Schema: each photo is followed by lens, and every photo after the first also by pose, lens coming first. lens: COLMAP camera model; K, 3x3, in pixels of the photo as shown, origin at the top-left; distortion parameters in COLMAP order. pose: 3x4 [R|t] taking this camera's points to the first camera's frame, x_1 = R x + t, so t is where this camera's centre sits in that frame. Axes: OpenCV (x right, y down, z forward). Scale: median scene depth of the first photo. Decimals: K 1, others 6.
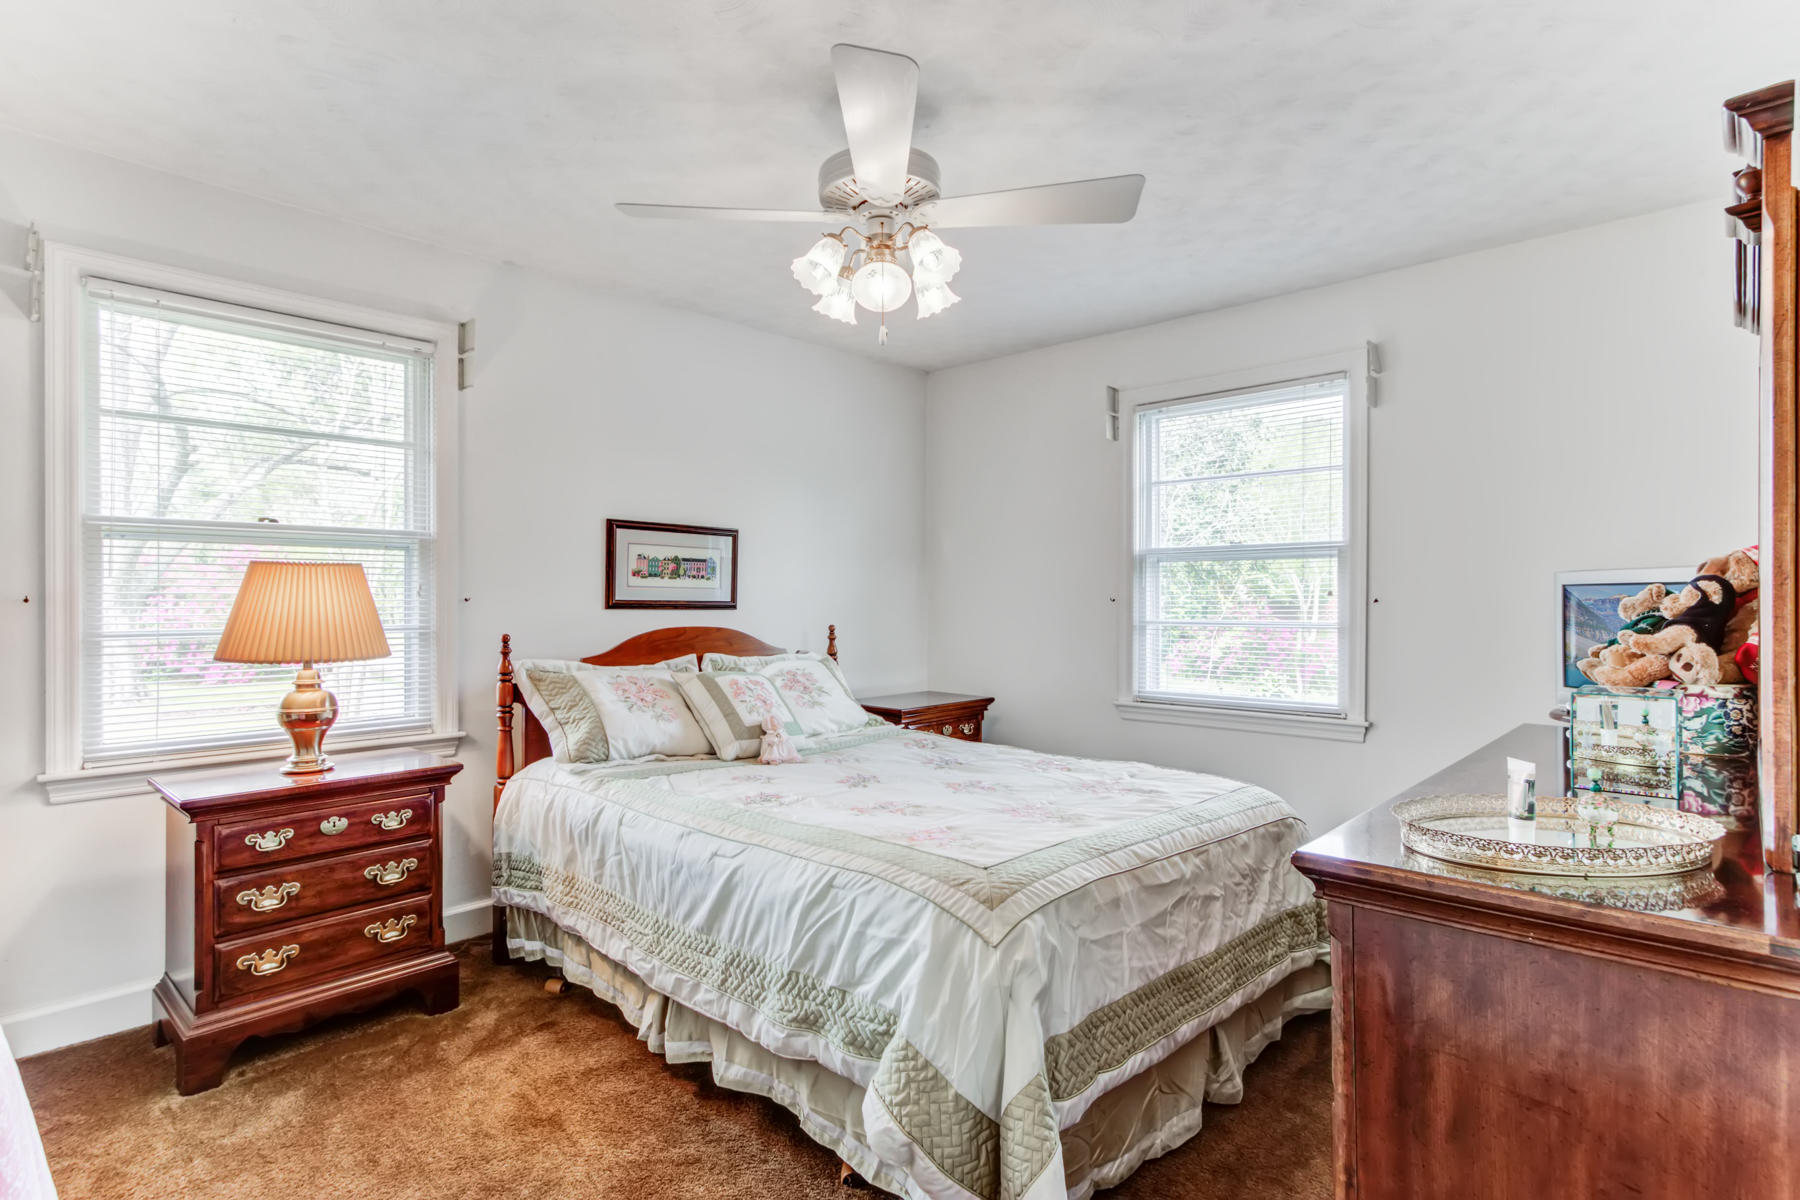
lens RADIAL K [[952.5, 0, 900.0], [0, 952.5, 600.0], [0, 0, 1]] dist [-0.000054, 0.000042]
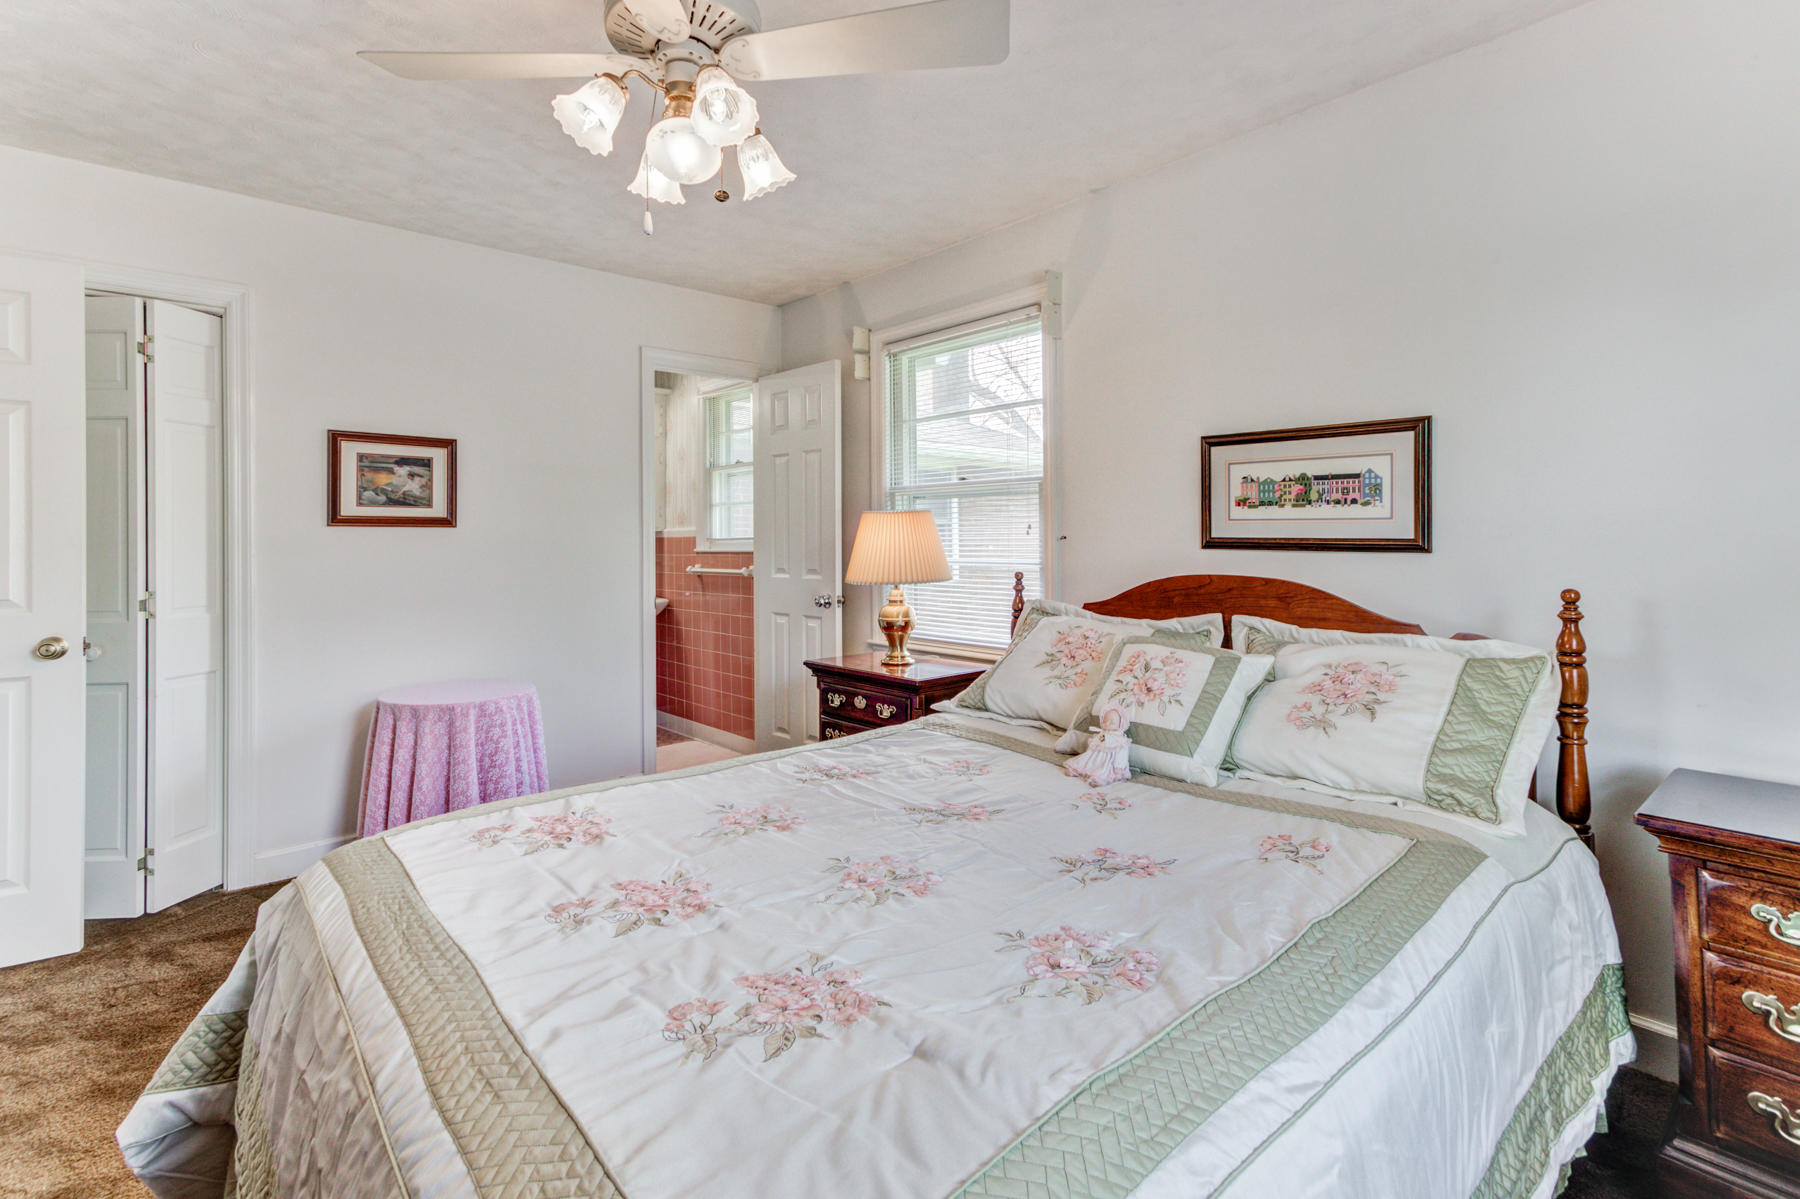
lens RADIAL K [[833.0, 0, 900.8], [0, 833.0, 538.9], [0, 0, 1]] dist [-0.000226, 0.000101]
pose [[-0.103341, -0.000956, -0.994646, 0.409476], [0.004673, 0.999988, -0.001446, 0.000718], [0.994635, -0.004797, -0.103335, 0.801029]]
